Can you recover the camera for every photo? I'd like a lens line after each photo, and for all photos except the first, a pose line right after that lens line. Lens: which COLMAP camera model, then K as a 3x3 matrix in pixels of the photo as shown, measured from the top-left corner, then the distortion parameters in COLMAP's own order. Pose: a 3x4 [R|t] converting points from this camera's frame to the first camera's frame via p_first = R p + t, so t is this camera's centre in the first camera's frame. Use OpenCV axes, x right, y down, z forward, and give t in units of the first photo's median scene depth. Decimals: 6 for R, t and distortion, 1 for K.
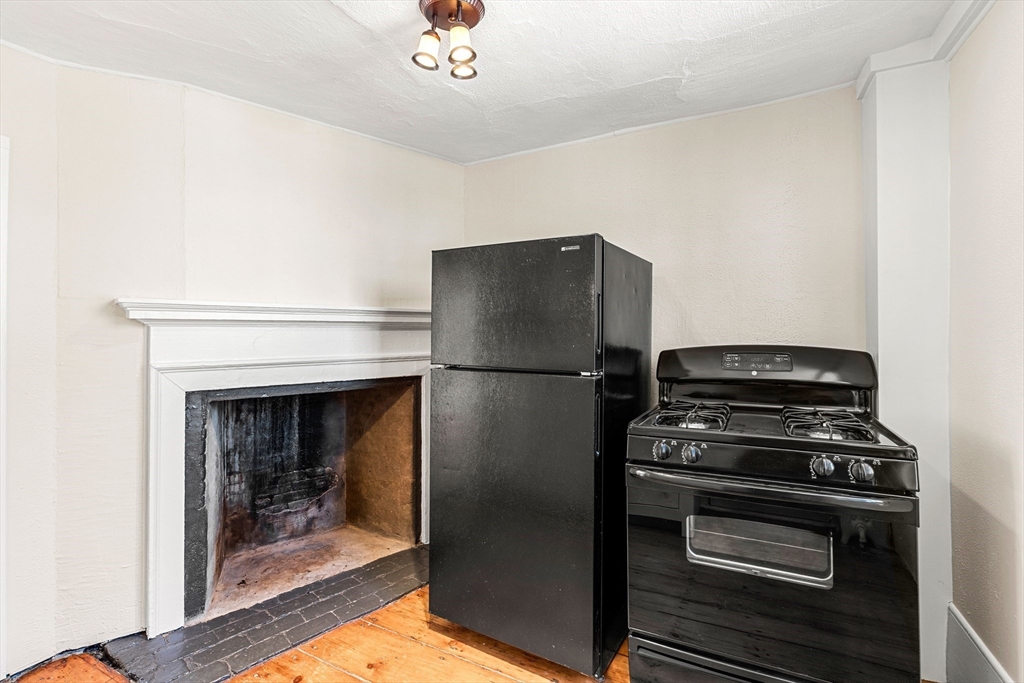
lens RADIAL K [[472.3, 0, 509.7], [0, 472.3, 336.7], [0, 0, 1]] dist [-0.001596, 0.000892]
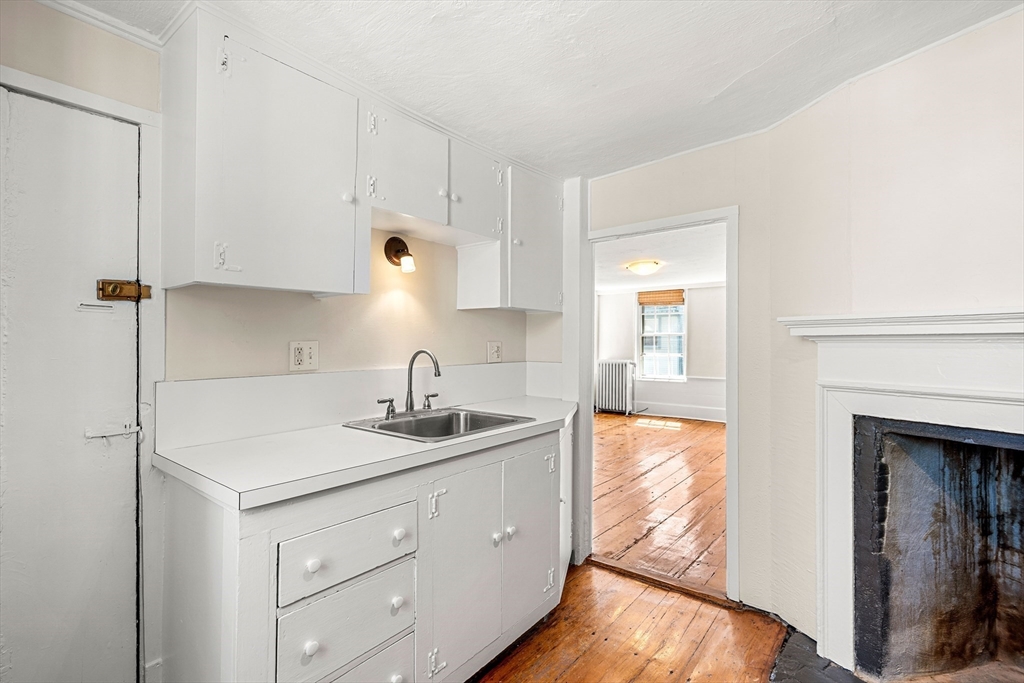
lens RADIAL K [[464.5, 0, 512.5], [0, 464.5, 345.4], [0, 0, 1]] dist [-0.002756, 0.001609]
pose [[-0.206175, -0.006608, -0.978493, 0.259721], [-0.009977, 0.999939, -0.004650, -0.004866], [0.978464, 0.008804, -0.206228, 0.424888]]
